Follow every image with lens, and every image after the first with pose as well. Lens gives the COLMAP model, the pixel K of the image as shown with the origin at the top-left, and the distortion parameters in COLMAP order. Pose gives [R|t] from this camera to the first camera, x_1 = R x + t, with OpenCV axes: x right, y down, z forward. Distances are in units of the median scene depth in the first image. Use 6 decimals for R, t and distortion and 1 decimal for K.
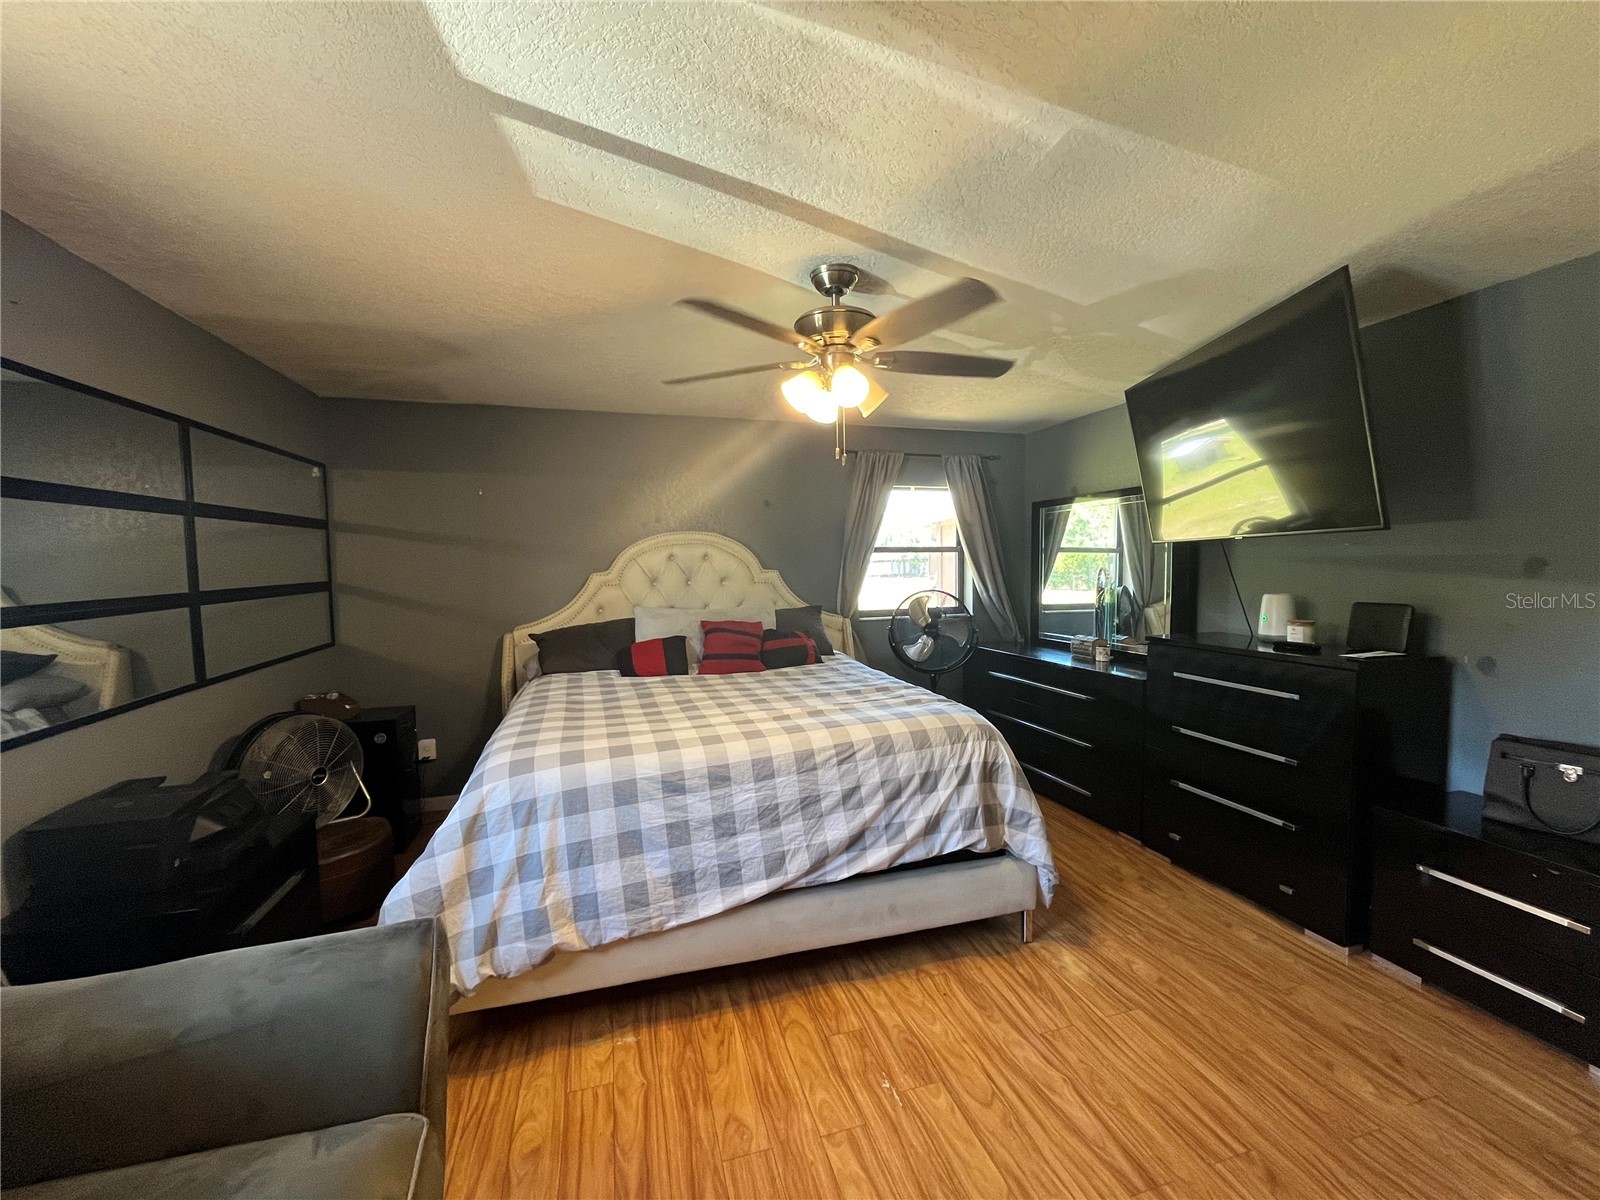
lens RADIAL K [[649.7, 0, 799.9], [0, 649.7, 601.9], [0, 0, 1]] dist [-0.001877, 0.000518]
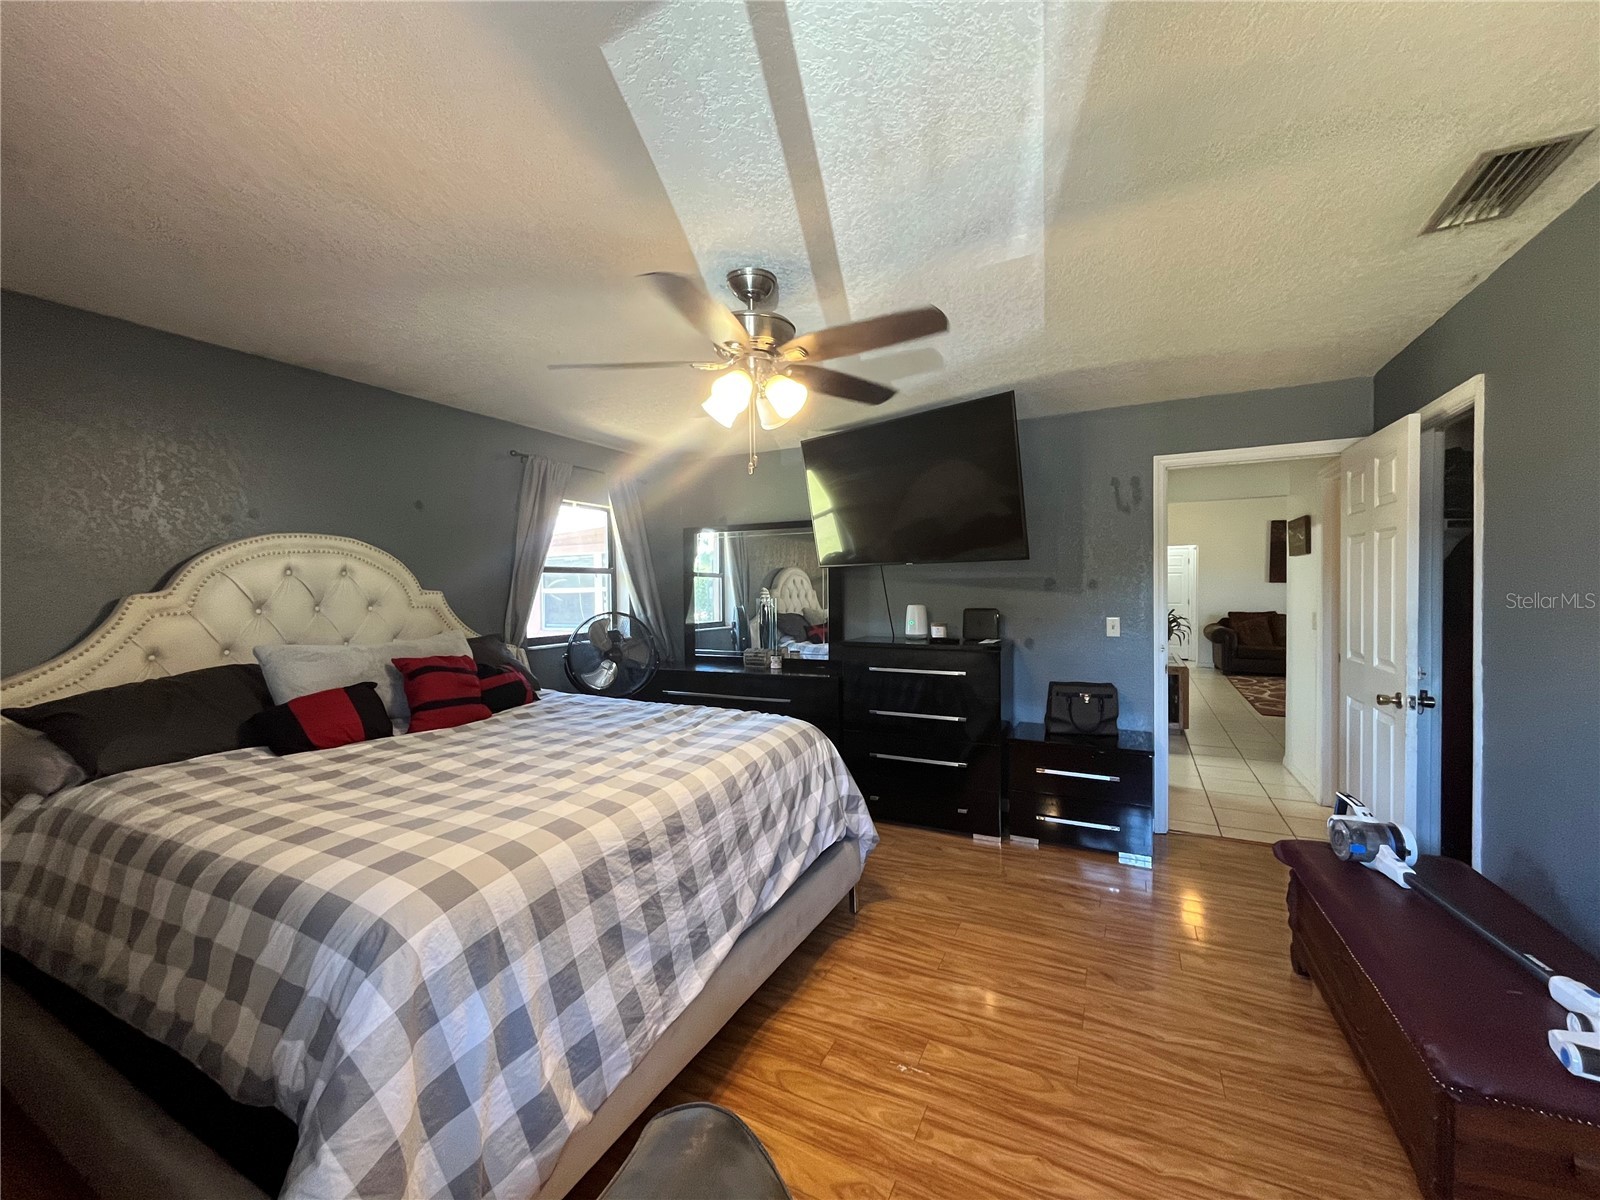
lens RADIAL K [[649.7, 0, 799.9], [0, 649.7, 601.9], [0, 0, 1]] dist [-0.001877, 0.000518]
pose [[0.687152, -0.011686, 0.726419, -0.578431], [0.044948, 0.998639, -0.026453, 0.009189], [-0.725121, 0.050828, 0.686743, 0.285278]]
